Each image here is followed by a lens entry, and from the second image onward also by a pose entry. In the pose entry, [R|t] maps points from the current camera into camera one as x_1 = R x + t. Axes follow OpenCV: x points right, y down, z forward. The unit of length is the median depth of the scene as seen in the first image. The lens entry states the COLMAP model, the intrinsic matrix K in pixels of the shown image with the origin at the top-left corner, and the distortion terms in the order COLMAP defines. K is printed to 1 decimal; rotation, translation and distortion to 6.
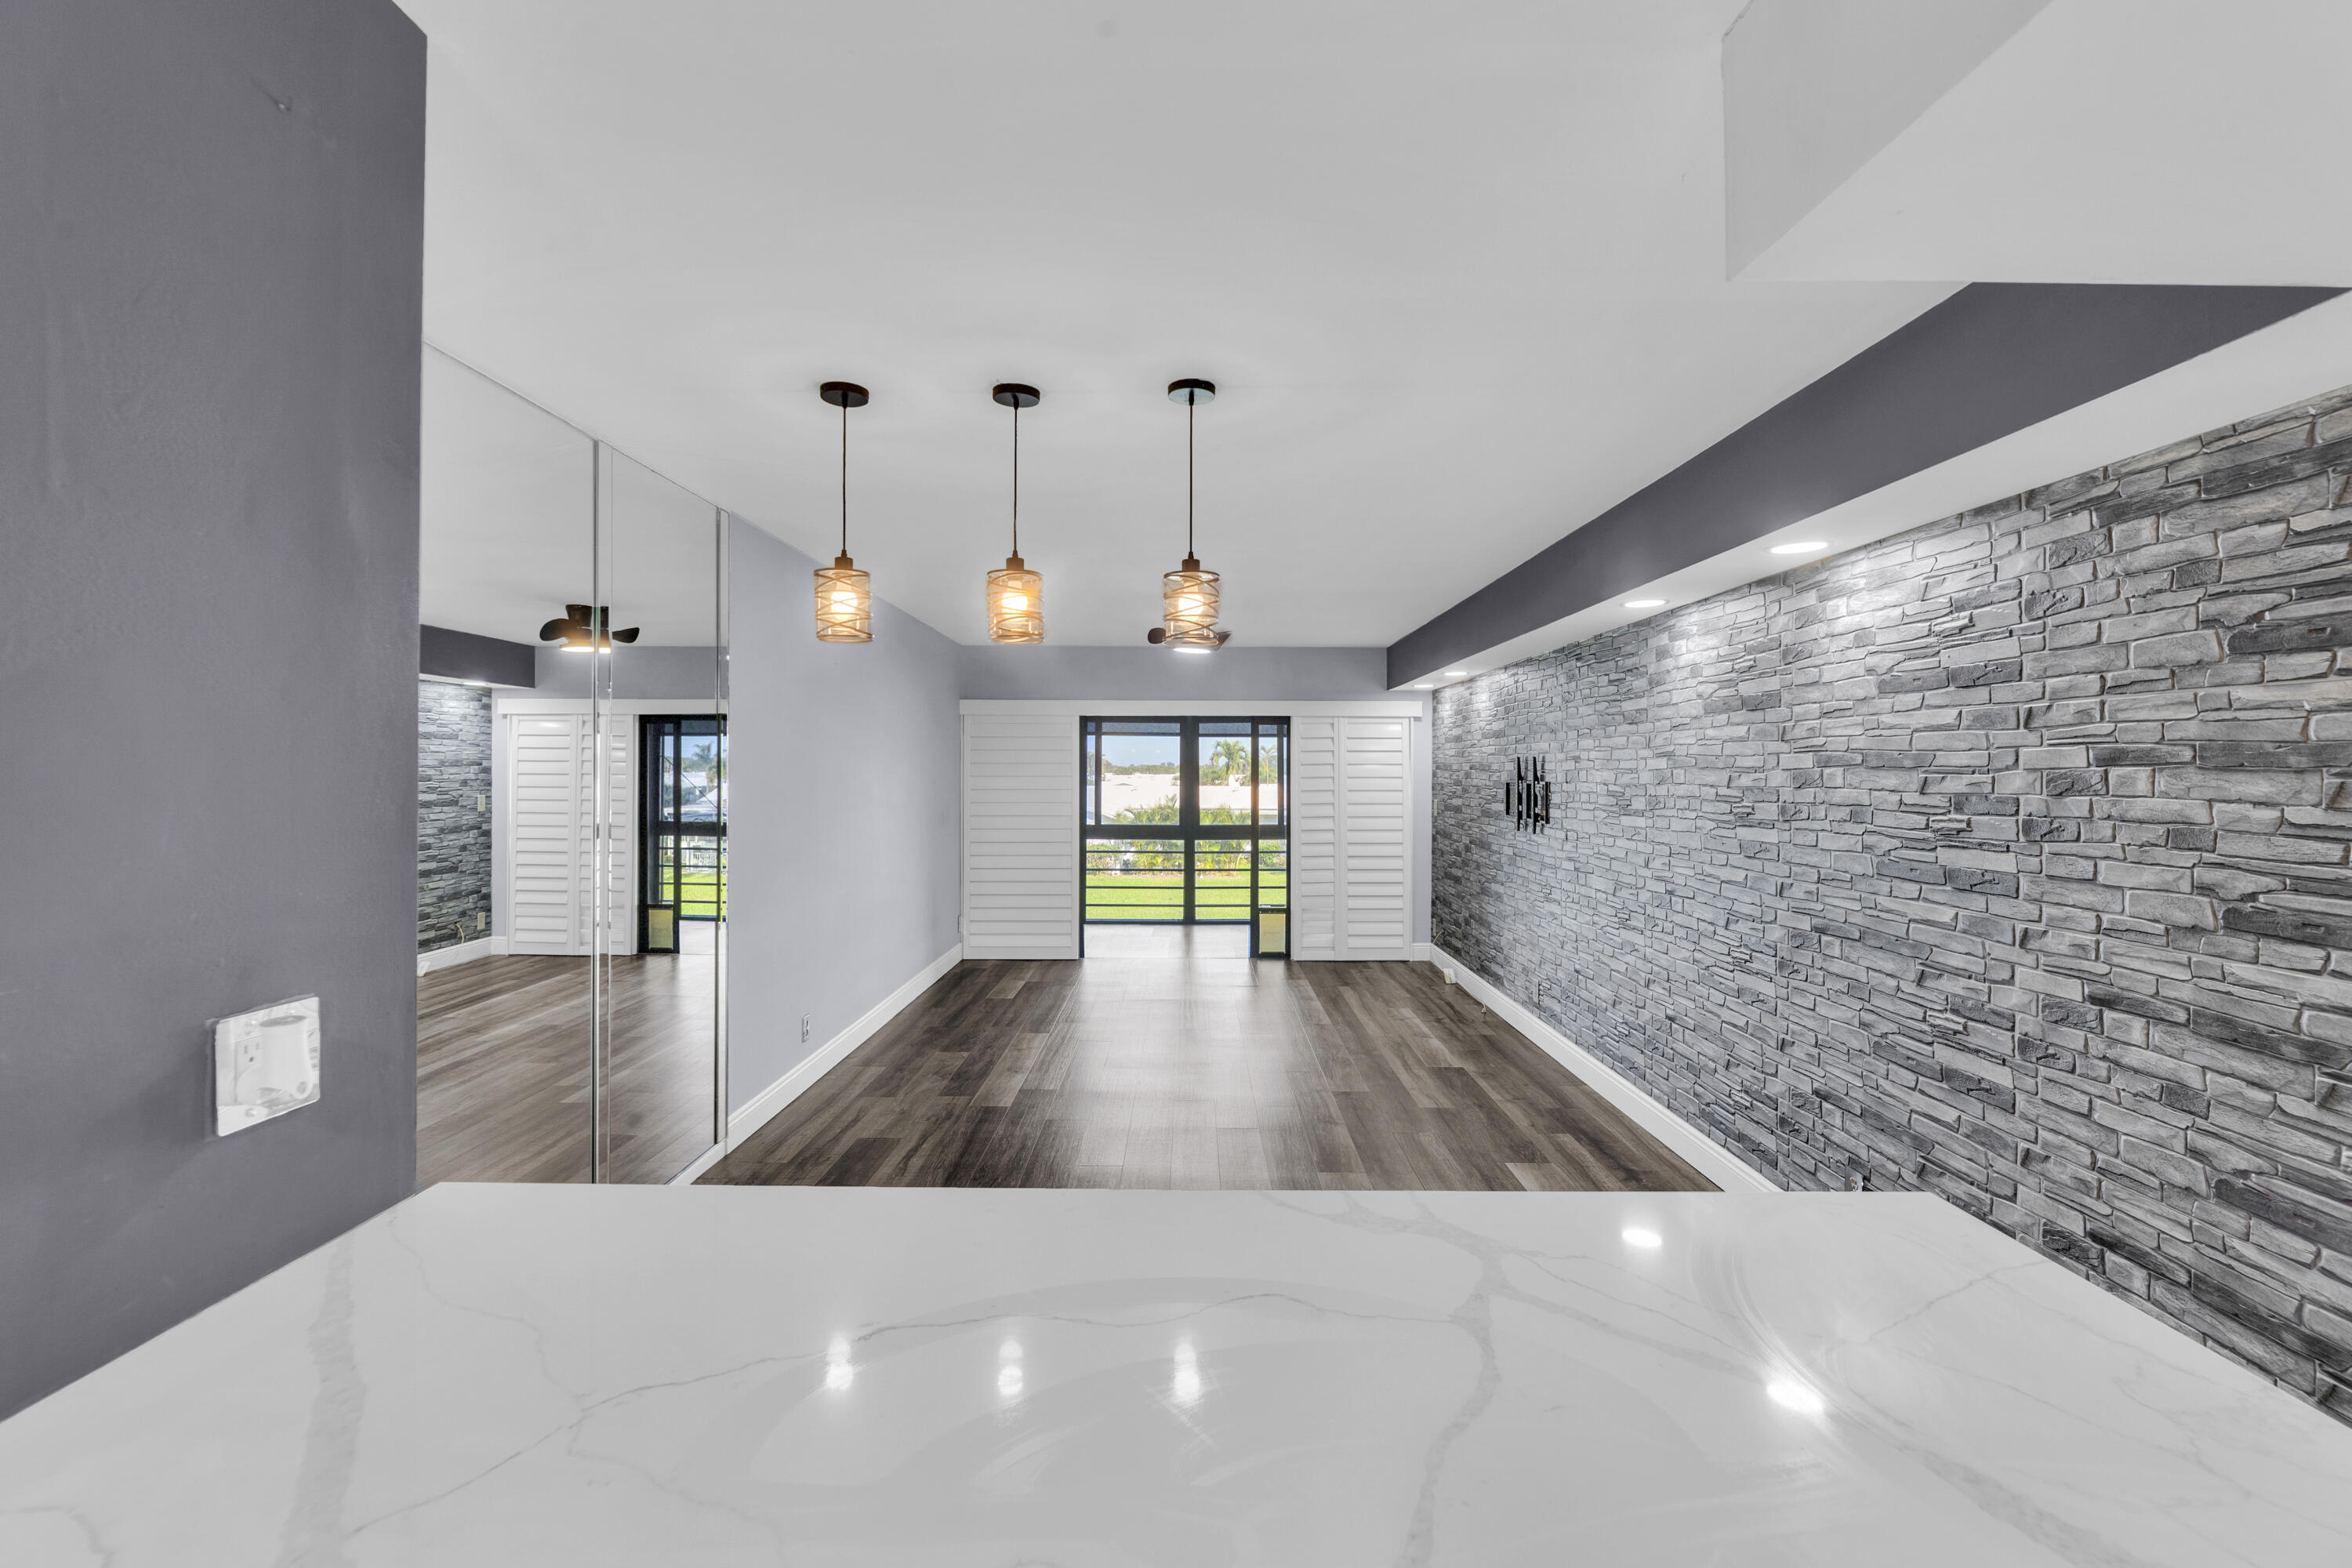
lens RADIAL K [[992.6, 0, 1178.9], [0, 992.6, 767.0], [0, 0, 1]] dist [-0.004379, -0.000523]
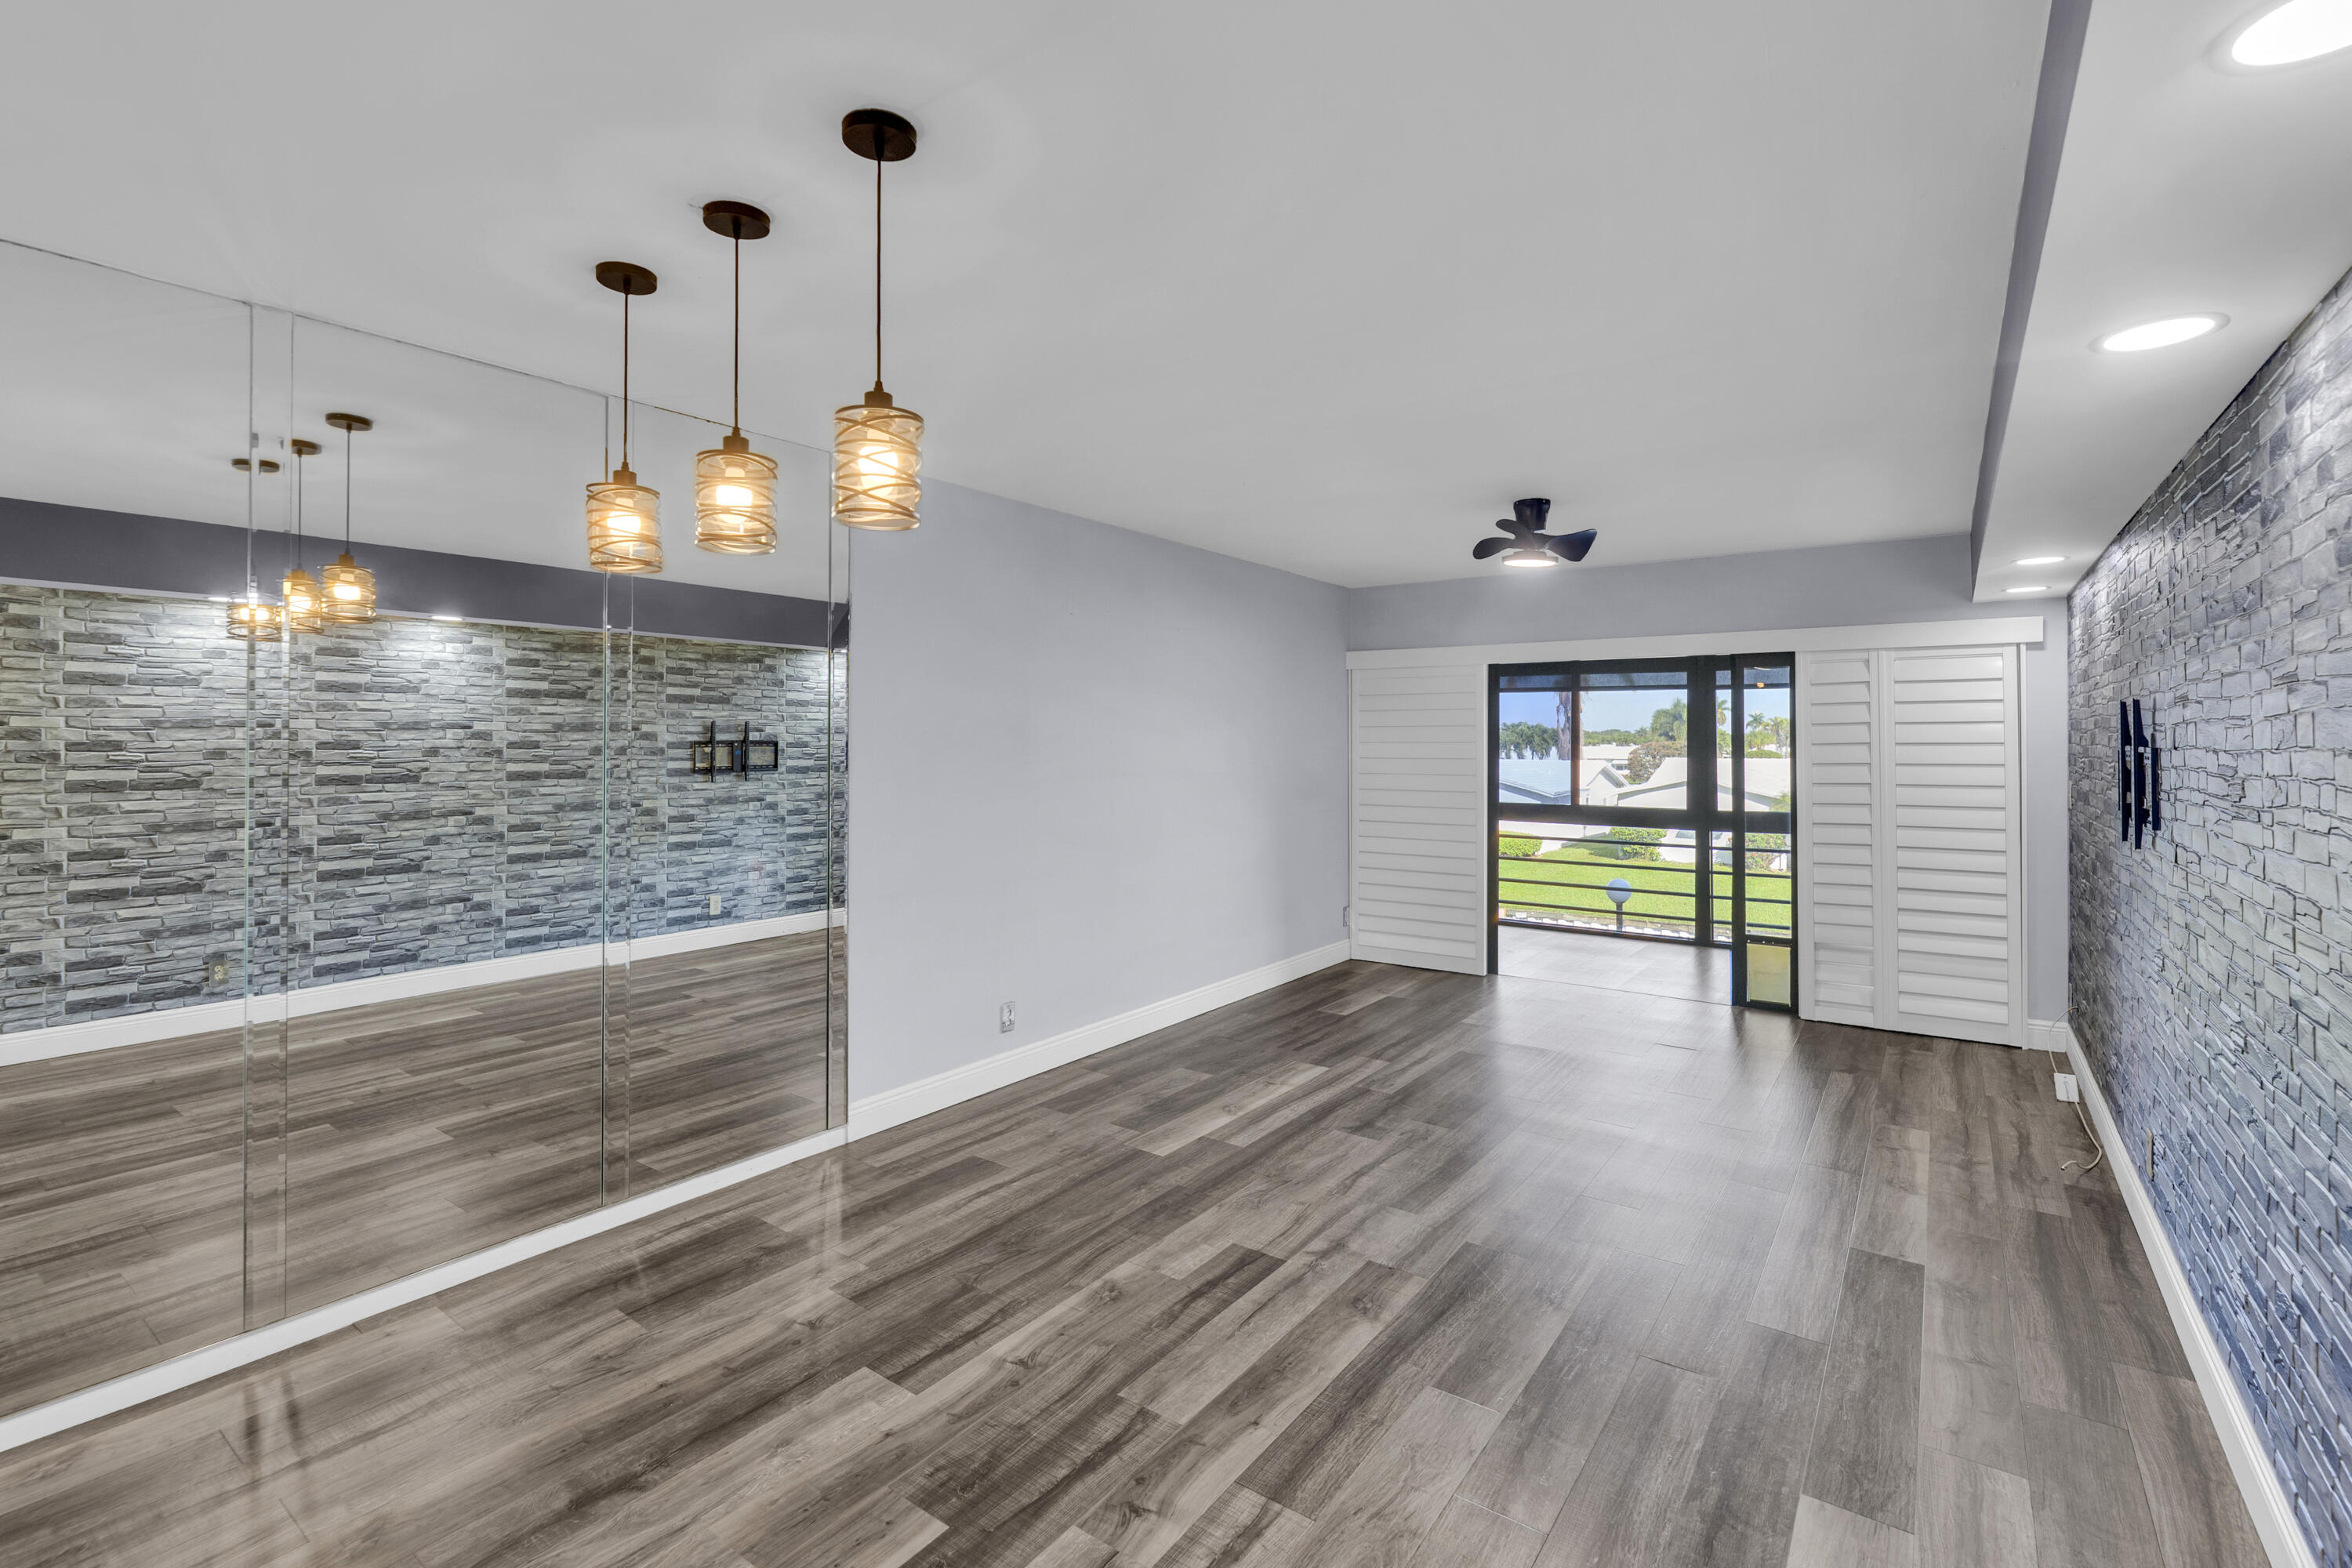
lens RADIAL K [[1054.7, 0, 1192.2], [0, 1054.7, 722.3], [0, 0, 1]] dist [-0.000400, -0.001146]
pose [[0.817892, -0.011292, -0.575260, 0.191449], [0.002806, 0.999874, -0.015638, 0.006260], [0.575364, 0.011176, 0.817821, 0.185943]]
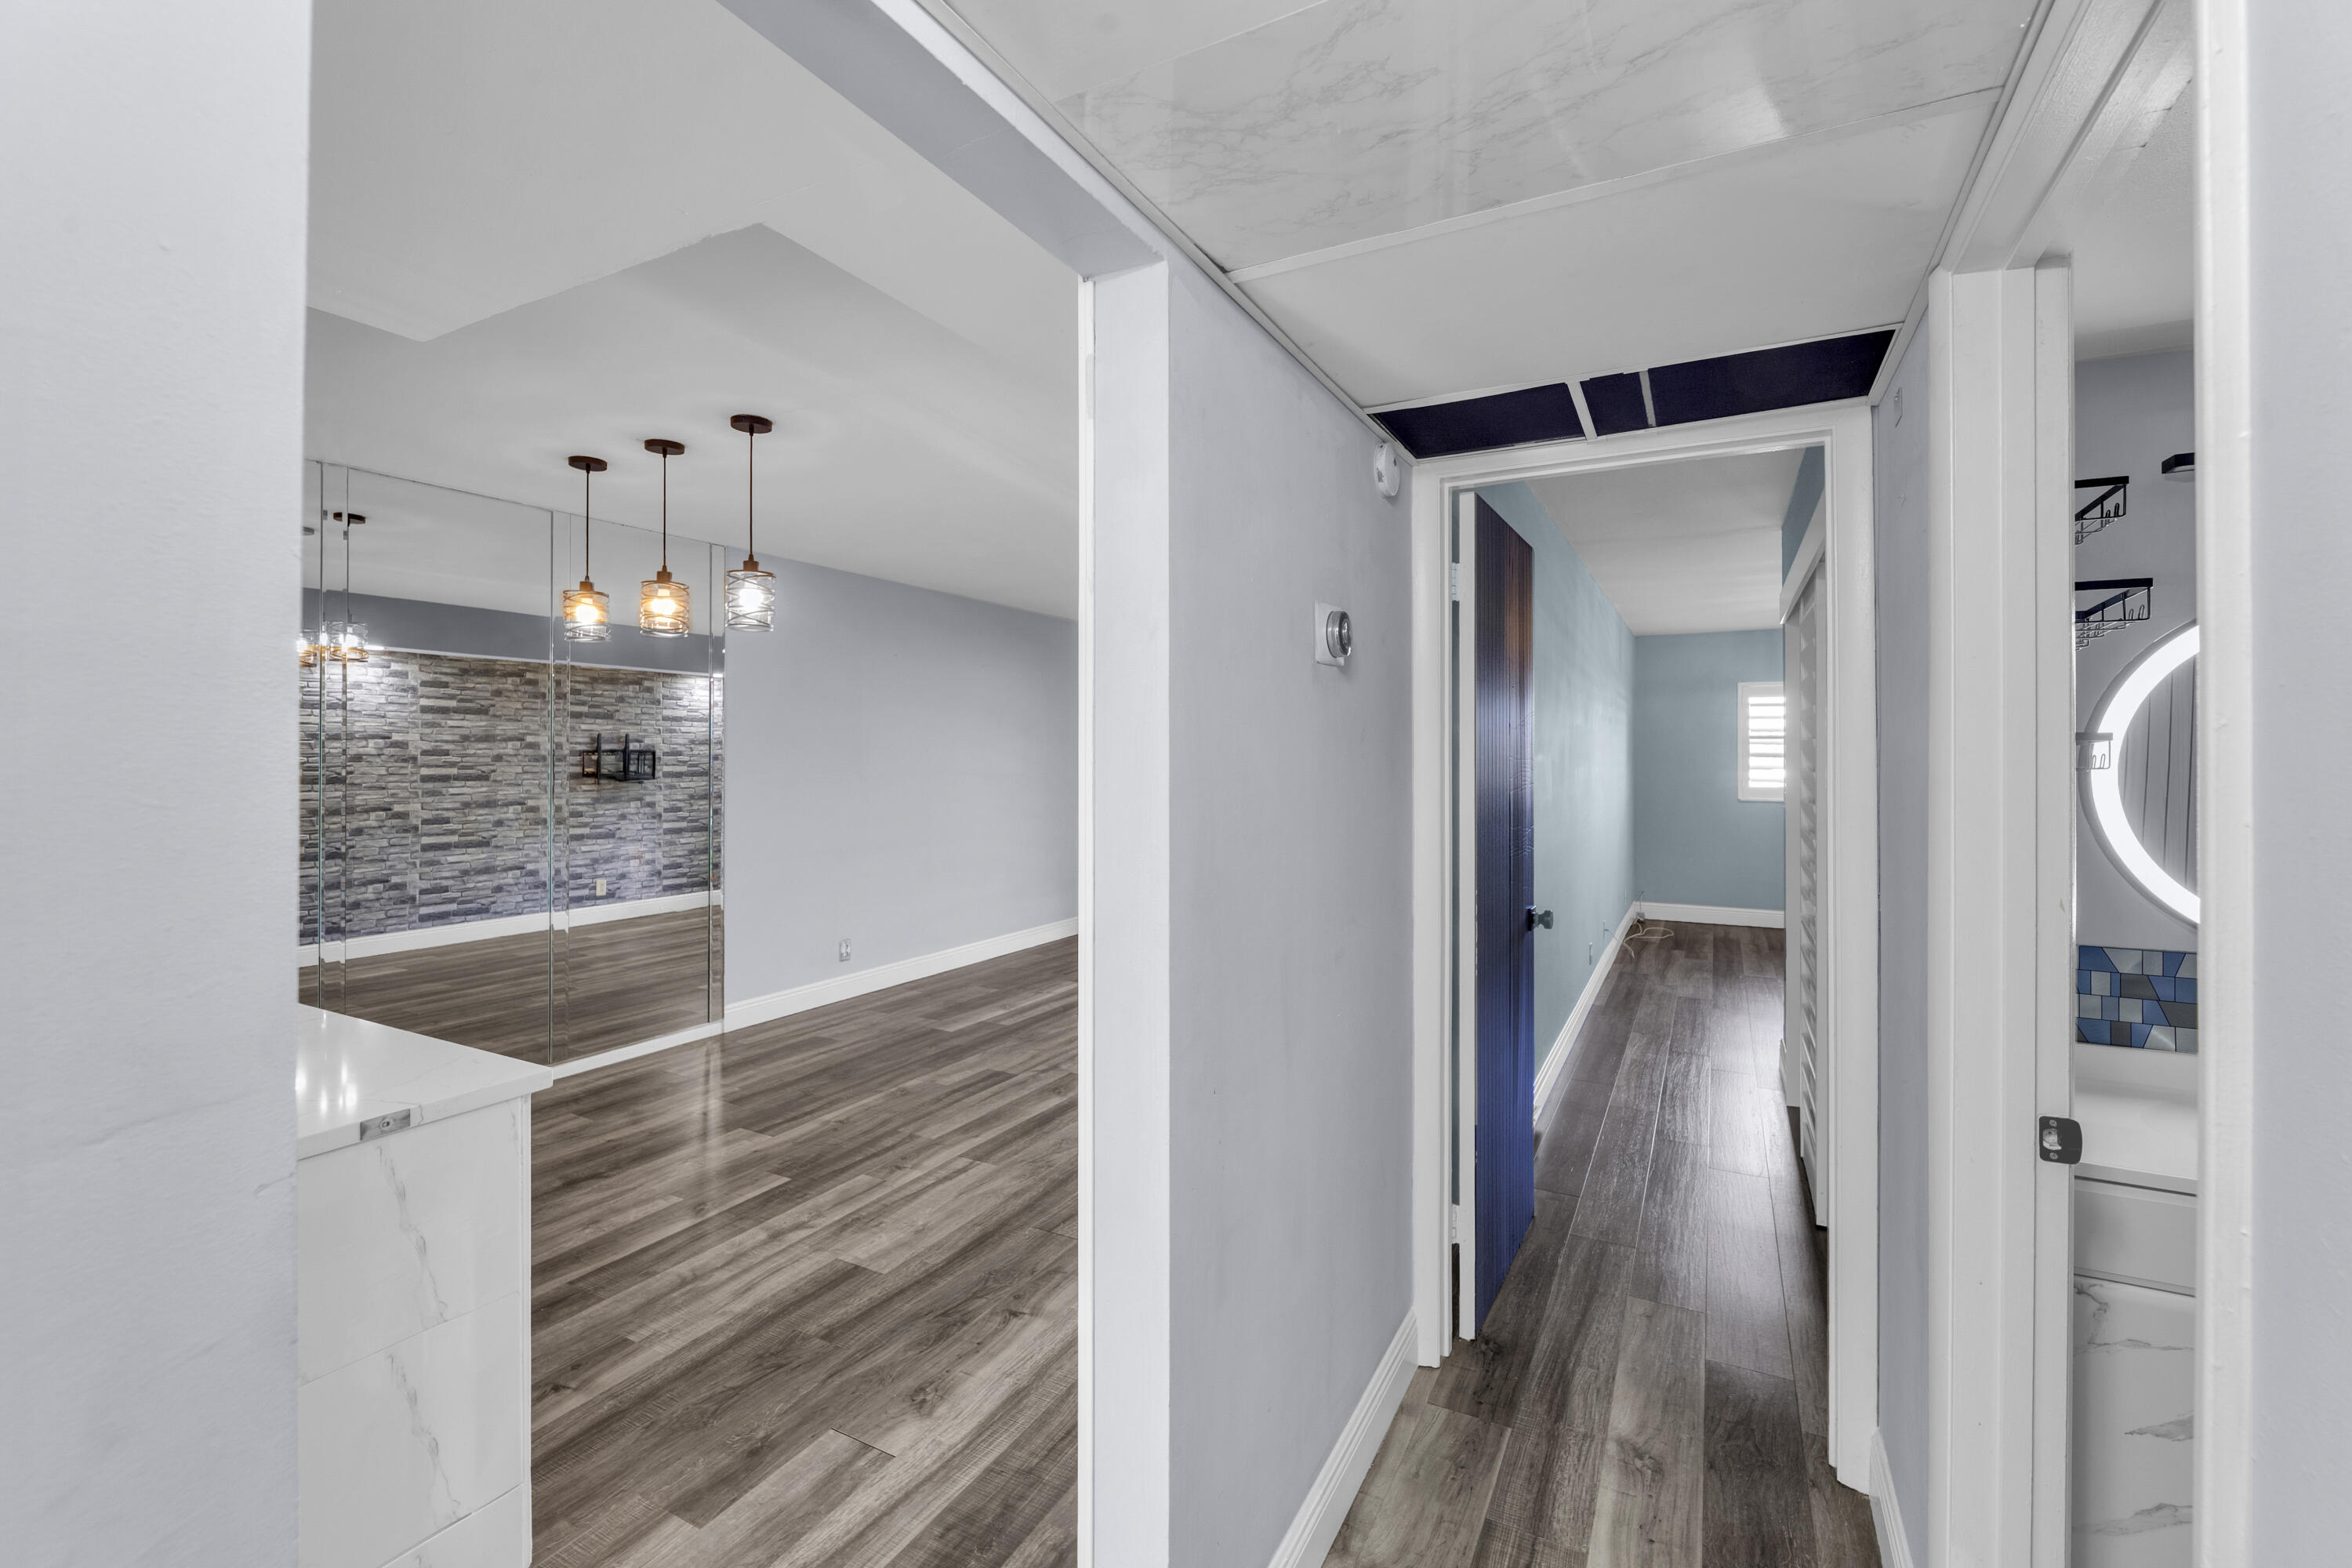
lens RADIAL K [[992.6, 0, 1197.2], [0, 992.6, 746.8], [0, 0, 1]] dist [-0.004379, -0.000523]
pose [[0.891154, -0.003863, -0.453685, 0.350166], [0.001505, 0.999983, -0.005560, 0.010184], [0.453699, 0.004272, 0.891145, 0.056159]]
